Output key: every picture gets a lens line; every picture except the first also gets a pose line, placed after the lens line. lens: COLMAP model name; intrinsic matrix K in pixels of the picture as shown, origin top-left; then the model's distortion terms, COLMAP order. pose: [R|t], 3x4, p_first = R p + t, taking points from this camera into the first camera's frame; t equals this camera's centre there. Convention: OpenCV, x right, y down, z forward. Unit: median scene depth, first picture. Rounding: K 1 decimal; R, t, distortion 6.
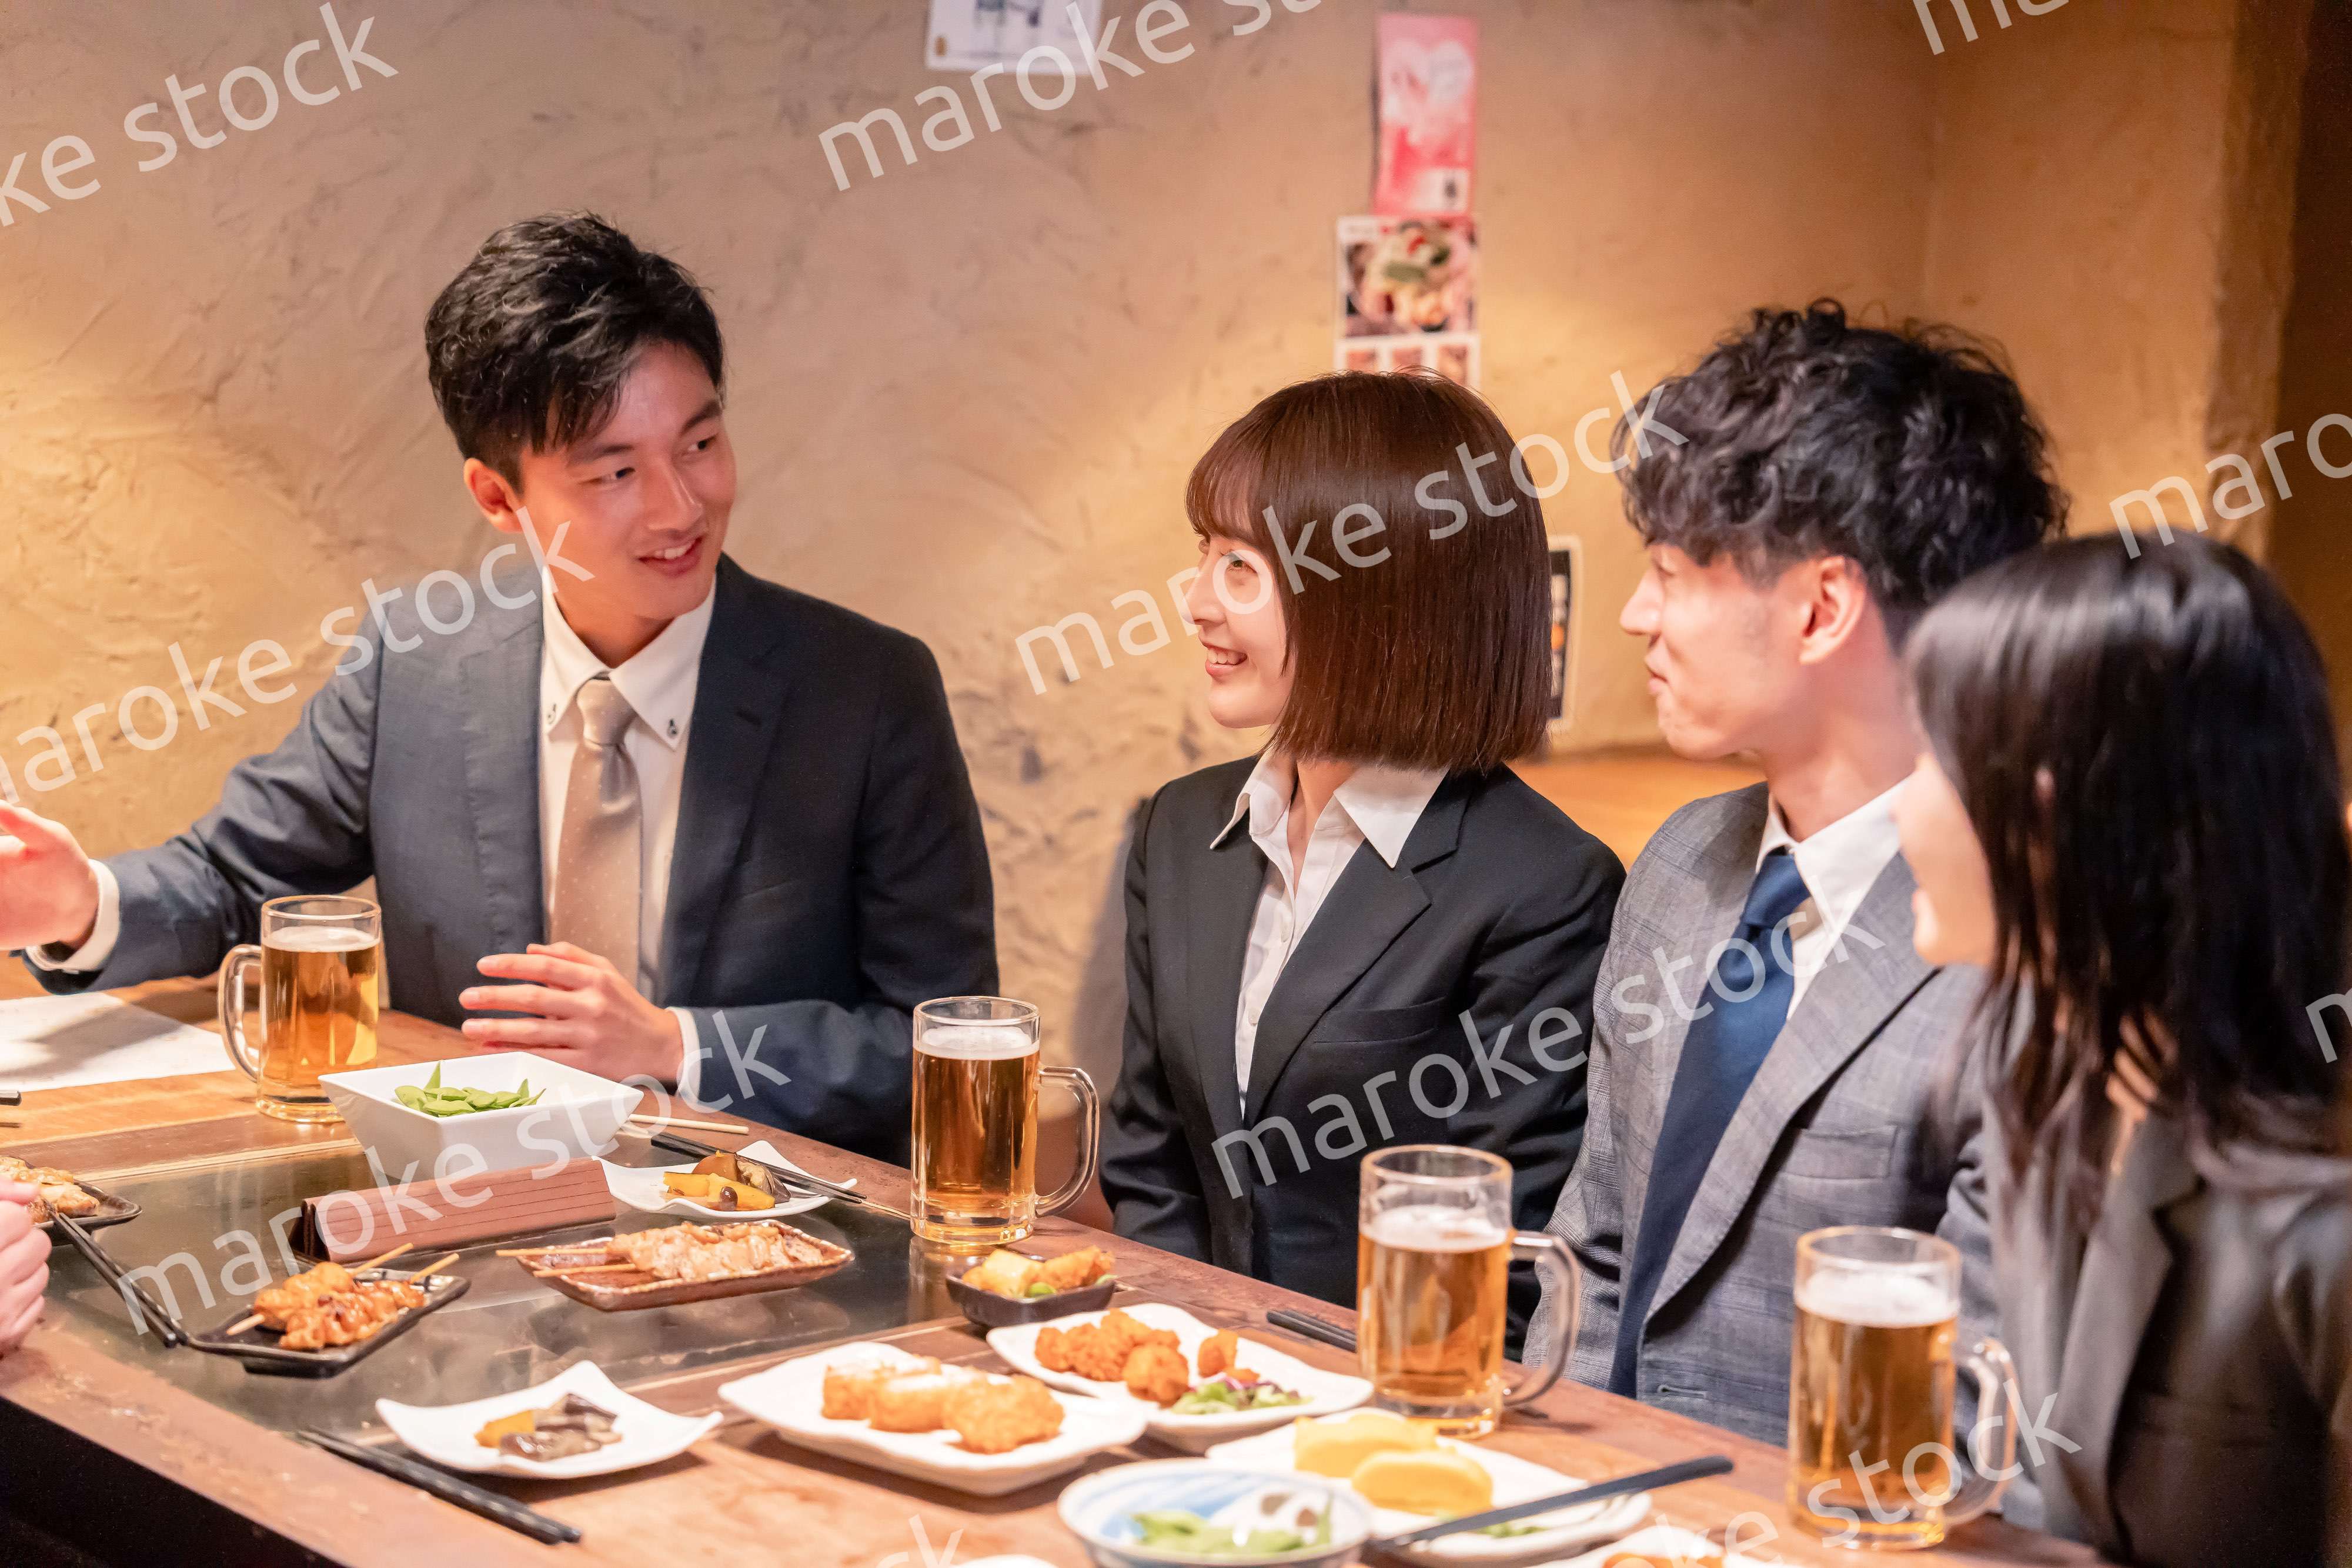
lens RADIAL K [[4477.3, 0, 1128.3], [0, 4477.3, 799.5], [0, 0, 1]] dist [0.293325, 0.000000]
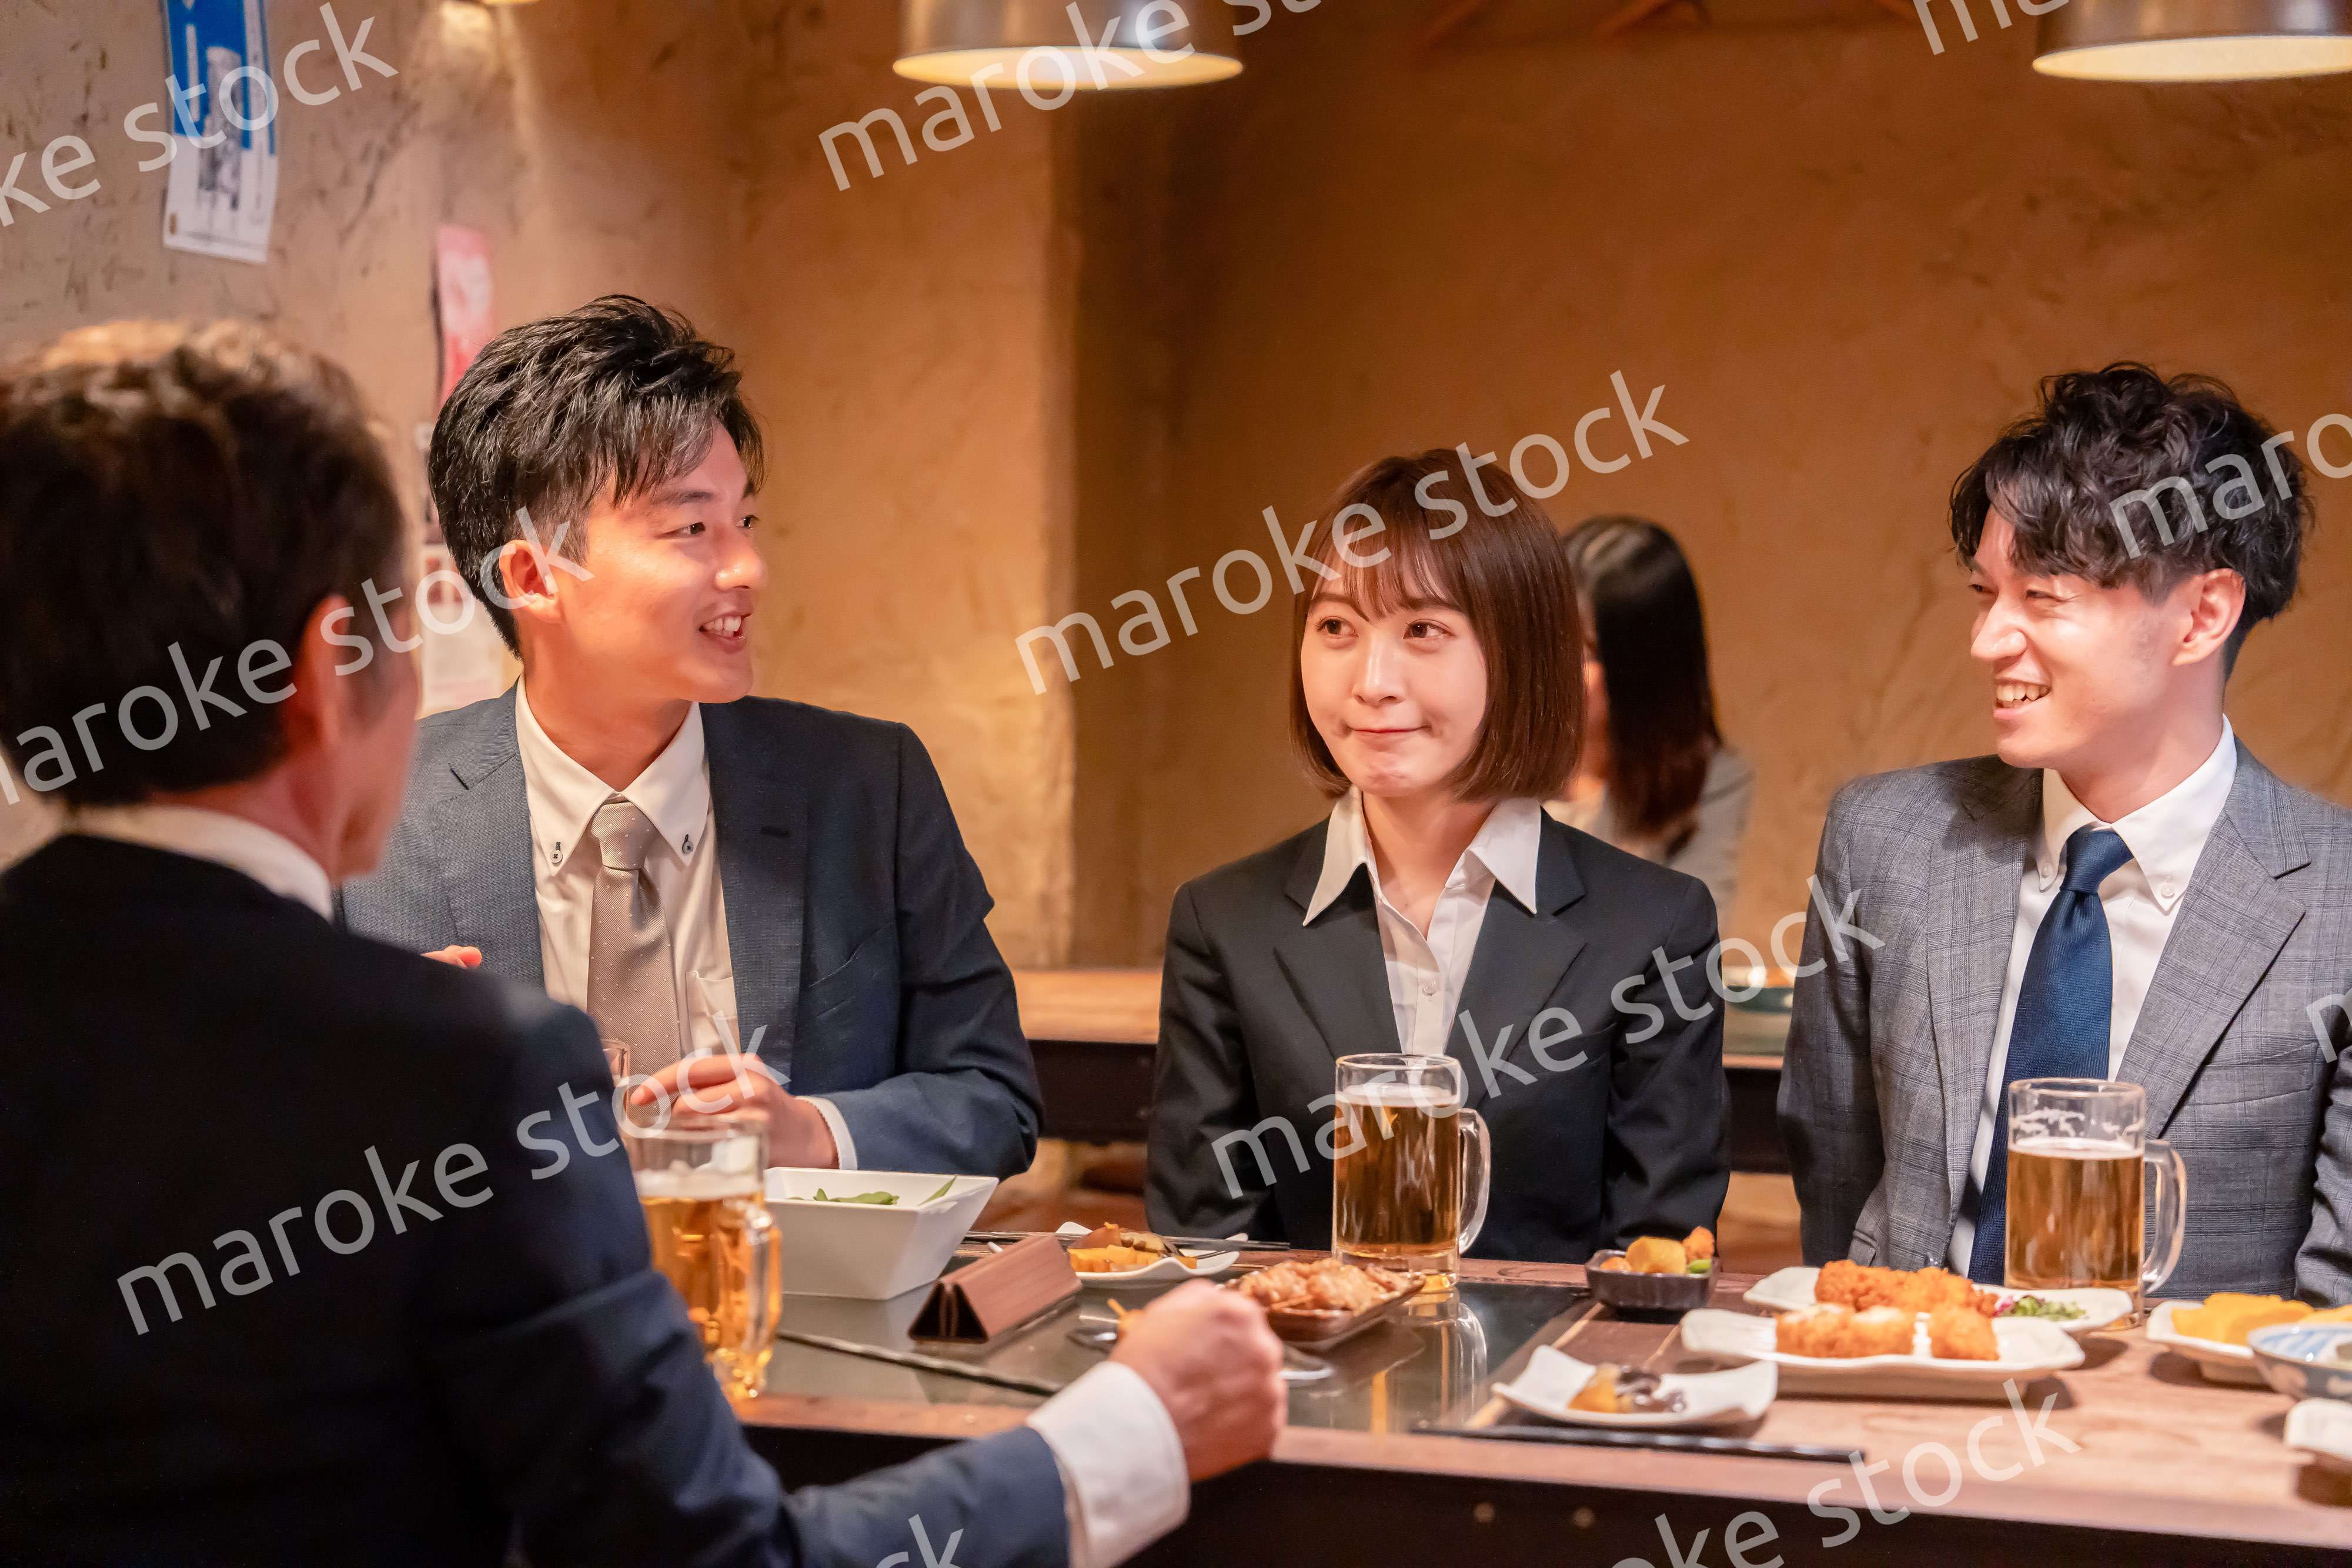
lens RADIAL K [[4477.3, 0, 1192.2], [0, 4477.3, 792.7], [0, 0, 1]] dist [0.293325, 0.000000]
pose [[0.818653, -0.040707, 0.572844, -0.590289], [0.091793, 0.993935, -0.060552, 0.041084], [-0.566905, 0.102154, 0.817425, 0.153497]]
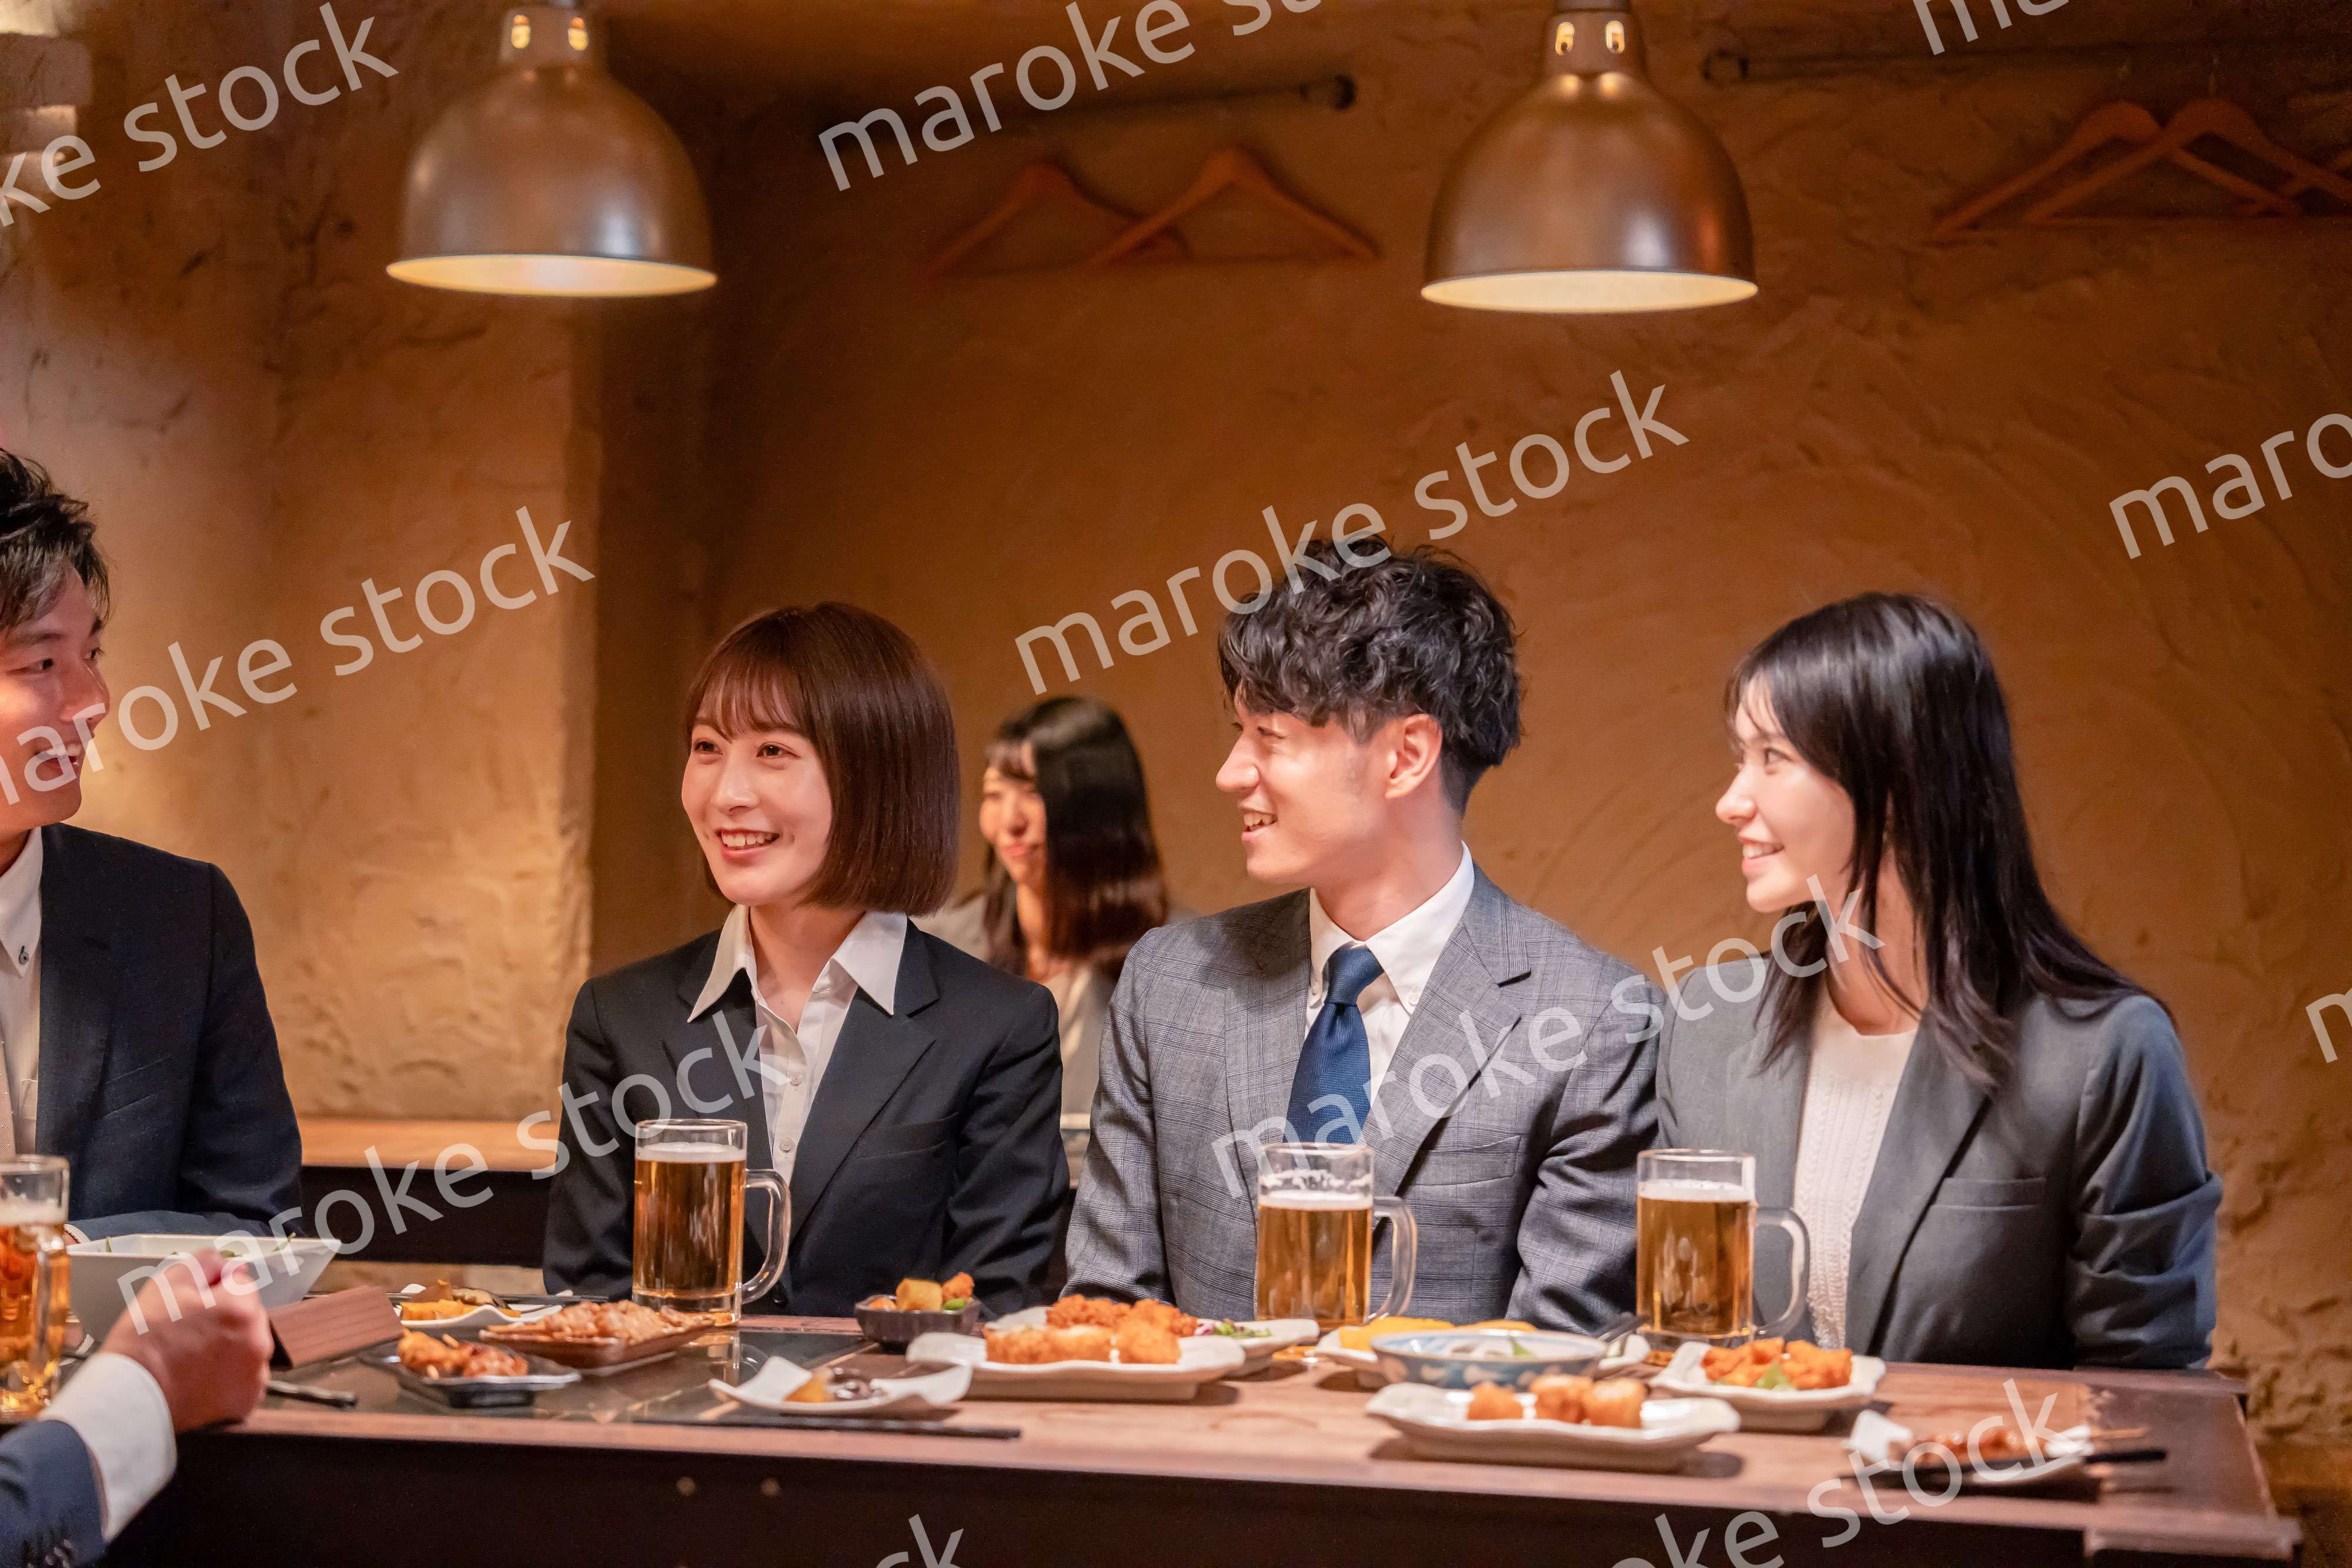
lens RADIAL K [[4477.3, 0, 1208.7], [0, 4477.3, 798.6], [0, 0, 1]] dist [0.293325, 0.000000]
pose [[0.779575, -0.003175, 0.626301, -0.589492], [0.091533, 0.989828, -0.108916, 0.091731], [-0.619584, 0.142235, 0.771936, 0.004344]]
